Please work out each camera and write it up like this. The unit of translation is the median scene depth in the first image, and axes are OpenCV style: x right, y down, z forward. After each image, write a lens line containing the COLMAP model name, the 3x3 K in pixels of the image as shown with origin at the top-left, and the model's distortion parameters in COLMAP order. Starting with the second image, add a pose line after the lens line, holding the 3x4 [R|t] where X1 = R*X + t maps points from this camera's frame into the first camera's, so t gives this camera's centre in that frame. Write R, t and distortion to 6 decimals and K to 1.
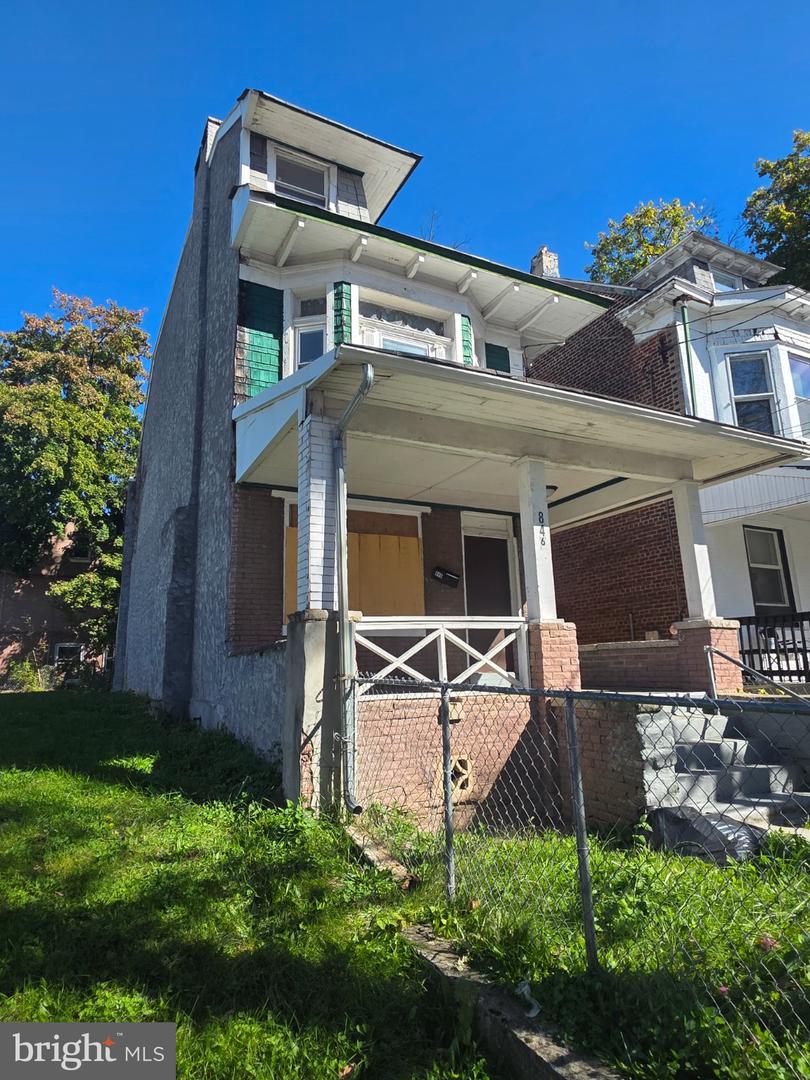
lens RADIAL K [[627.2, 0, 398.8], [0, 627.2, 538.2], [0, 0, 1]] dist [-0.002200, -0.000778]
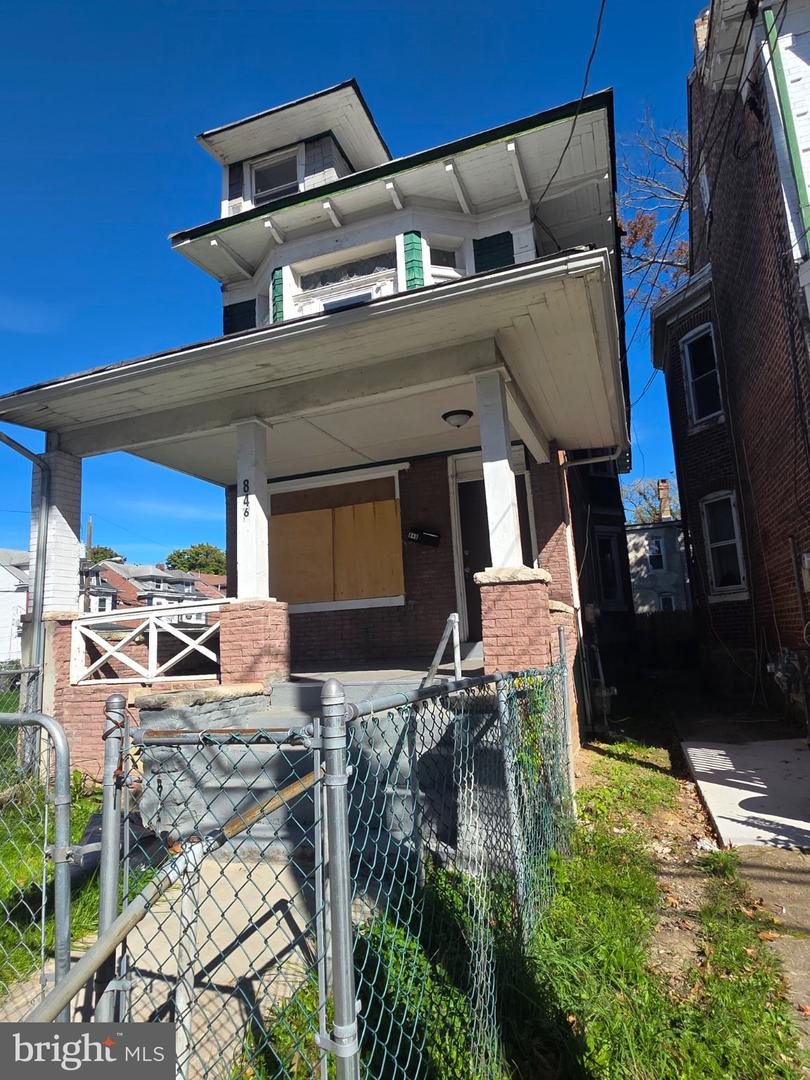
lens RADIAL K [[627.2, 0, 402.0], [0, 627.2, 539.6], [0, 0, 1]] dist [-0.002200, -0.000778]
pose [[0.684601, -0.126262, -0.717899, 0.684765], [0.187836, 0.982180, 0.006380, 0.053197], [0.704300, -0.139215, 0.696118, 0.347770]]
